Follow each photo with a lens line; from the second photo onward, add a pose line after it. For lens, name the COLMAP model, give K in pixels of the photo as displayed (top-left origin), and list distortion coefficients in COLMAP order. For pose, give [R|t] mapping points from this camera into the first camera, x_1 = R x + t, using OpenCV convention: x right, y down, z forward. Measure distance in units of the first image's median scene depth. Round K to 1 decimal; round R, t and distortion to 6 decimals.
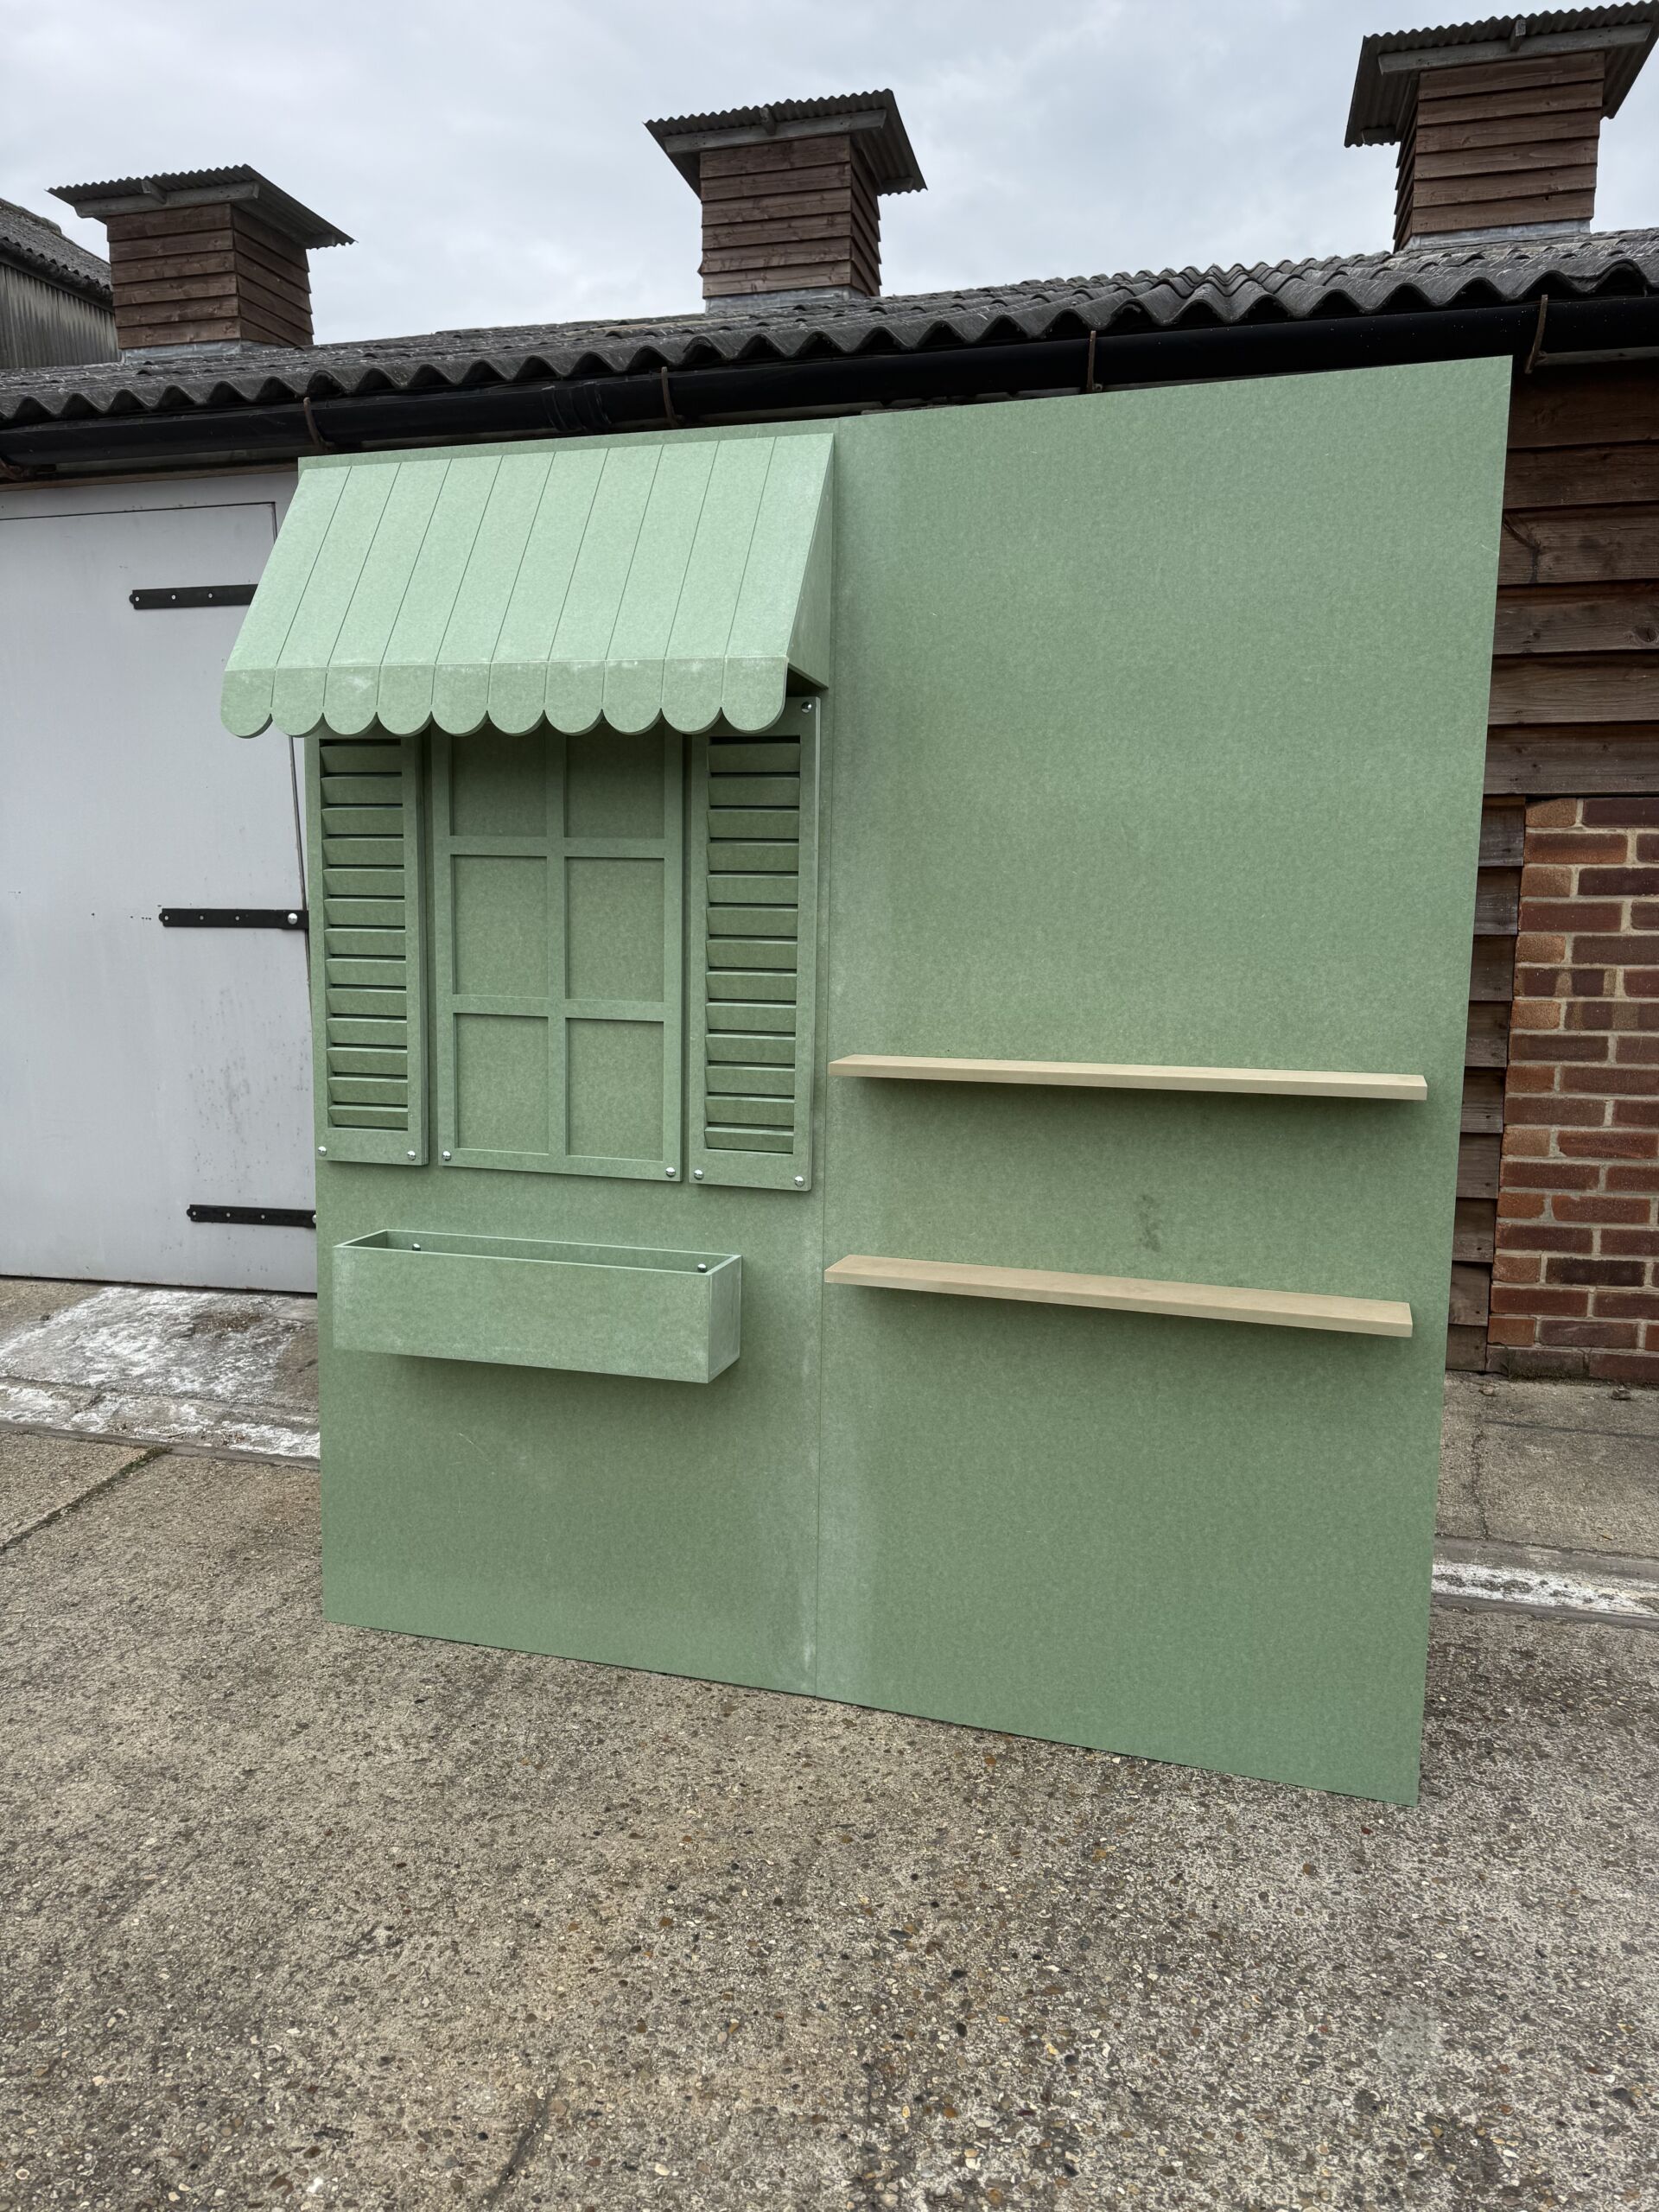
lens RADIAL K [[1566.6, 0, 848.7], [0, 1566.6, 1132.7], [0, 0, 1]] dist [0.012169, -0.014818]
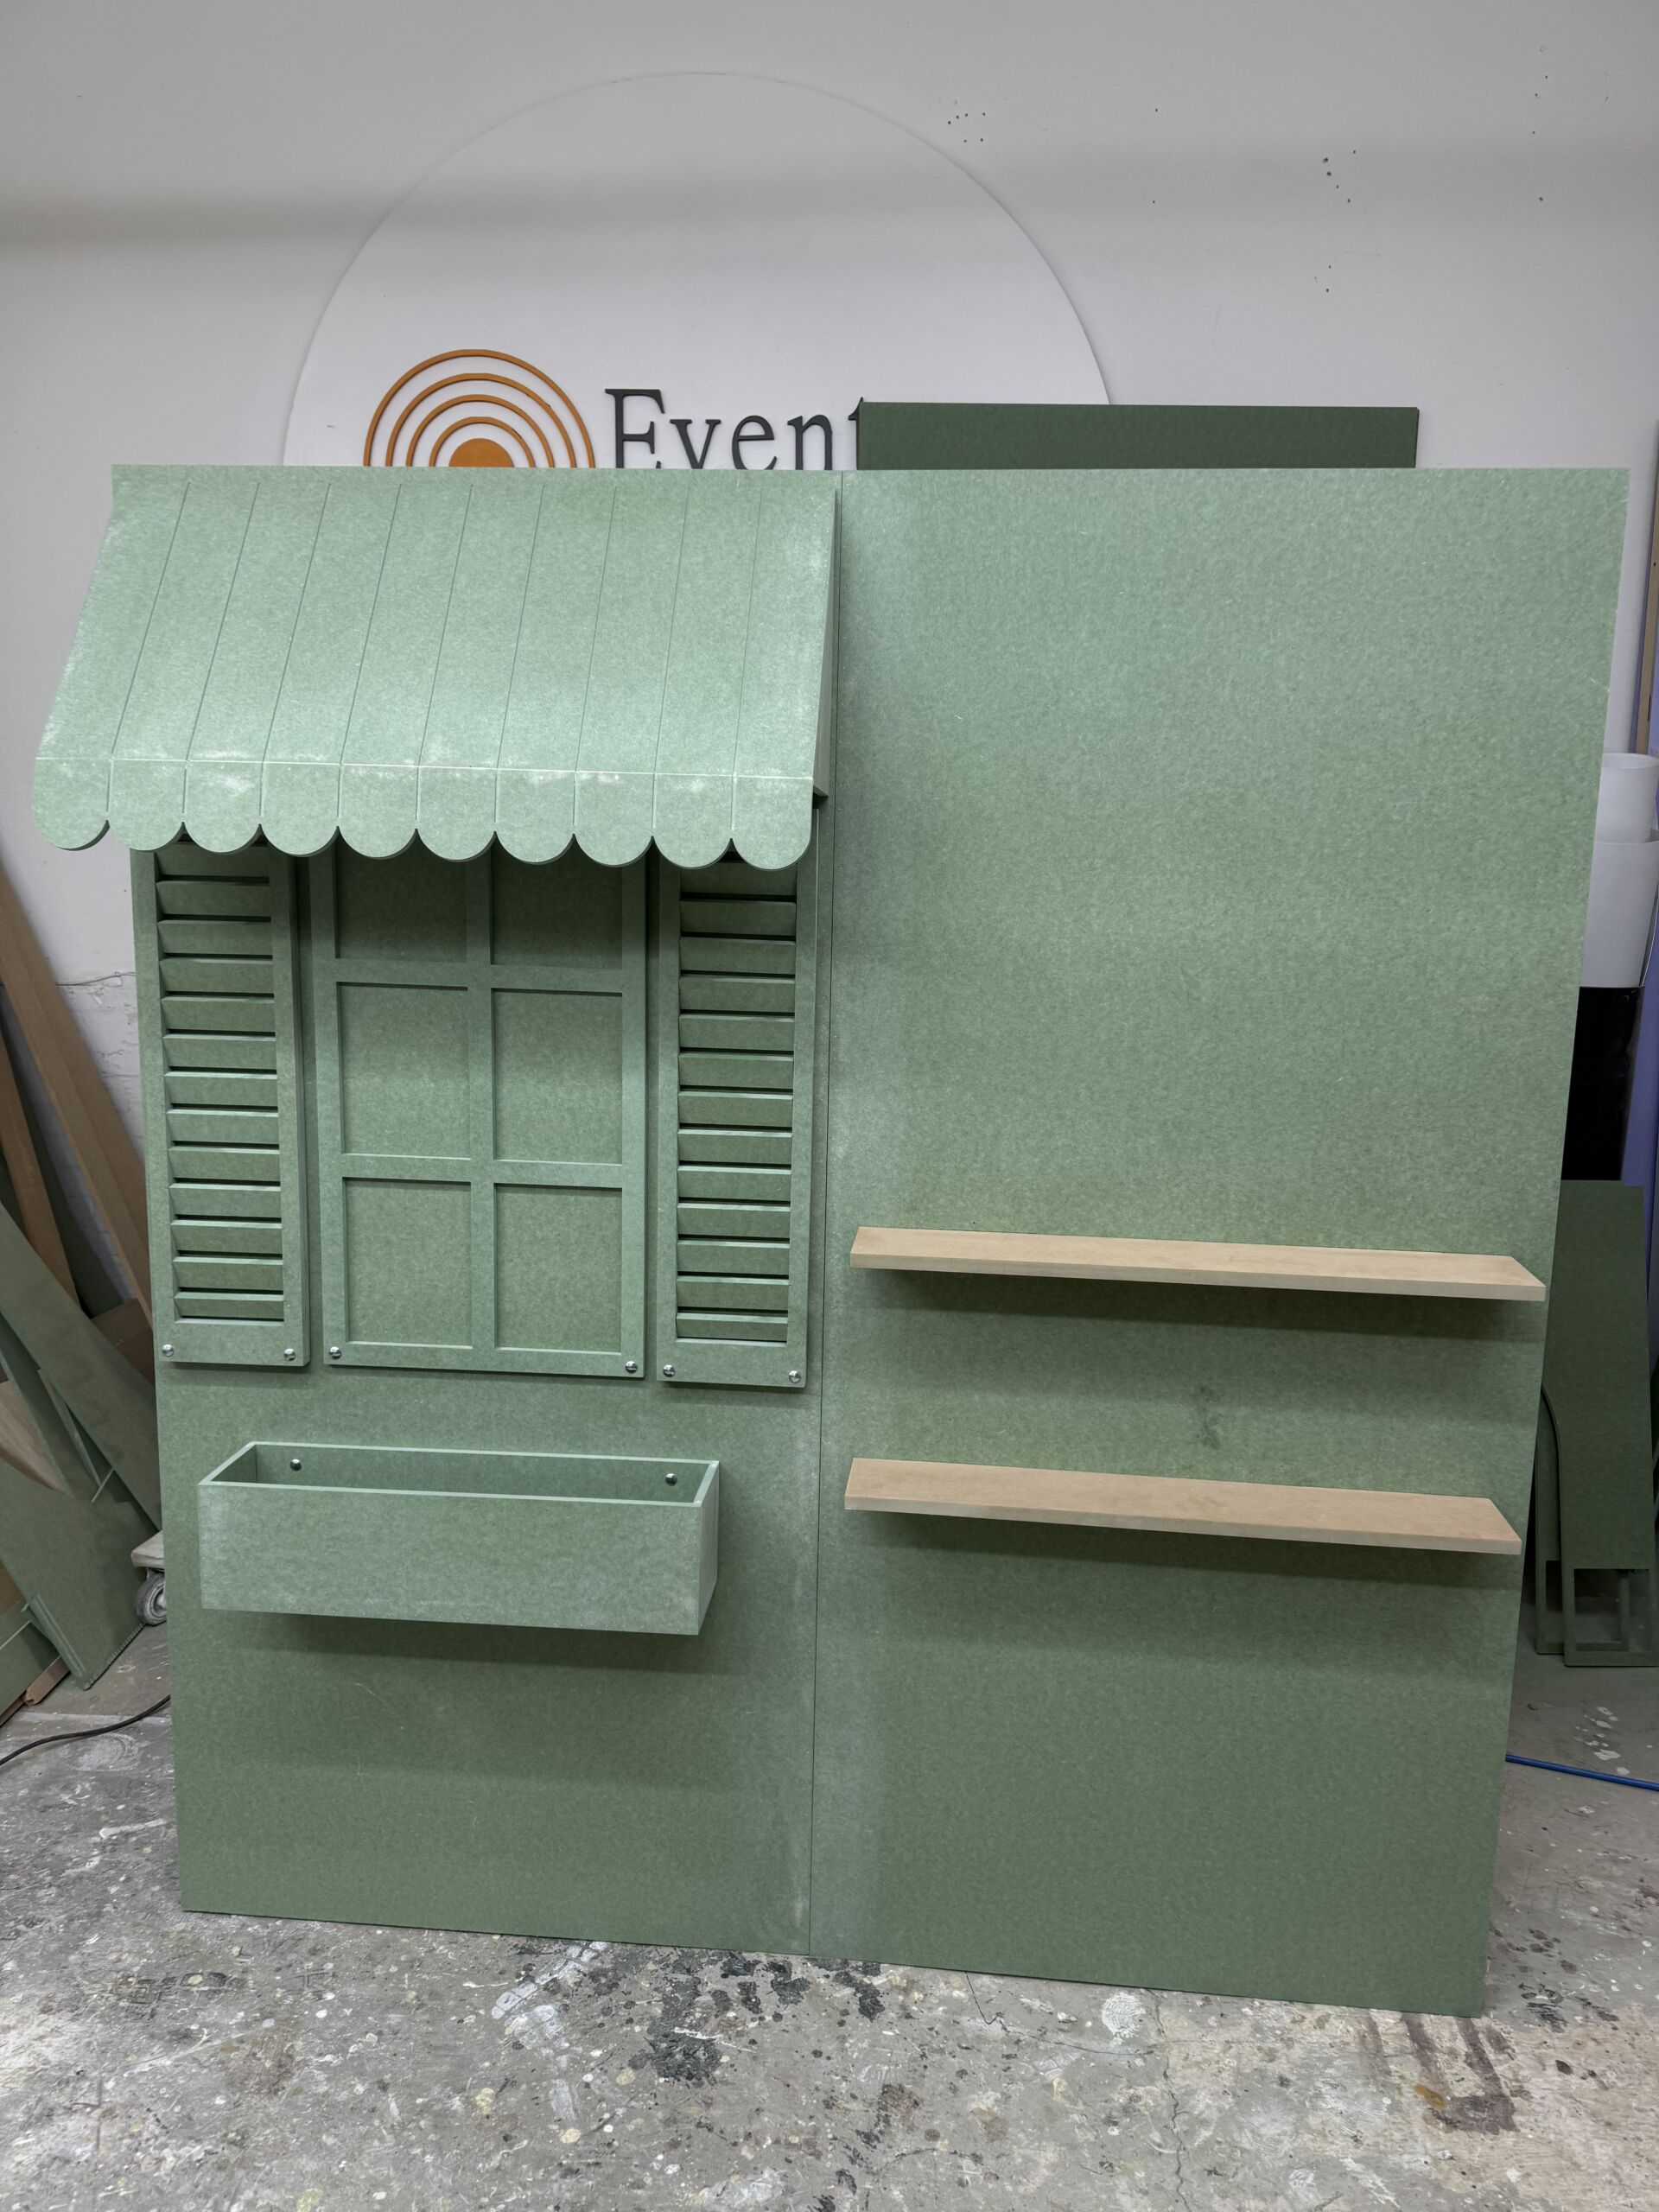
lens RADIAL K [[1566.6, 0, 869.6], [0, 1566.6, 1111.9], [0, 0, 1]] dist [0.012169, -0.014818]
pose [[0.977713, -0.025861, 0.208347, -0.172084], [0.017904, 0.999040, 0.039988, -0.151946], [-0.209181, -0.035367, 0.977237, 0.179893]]
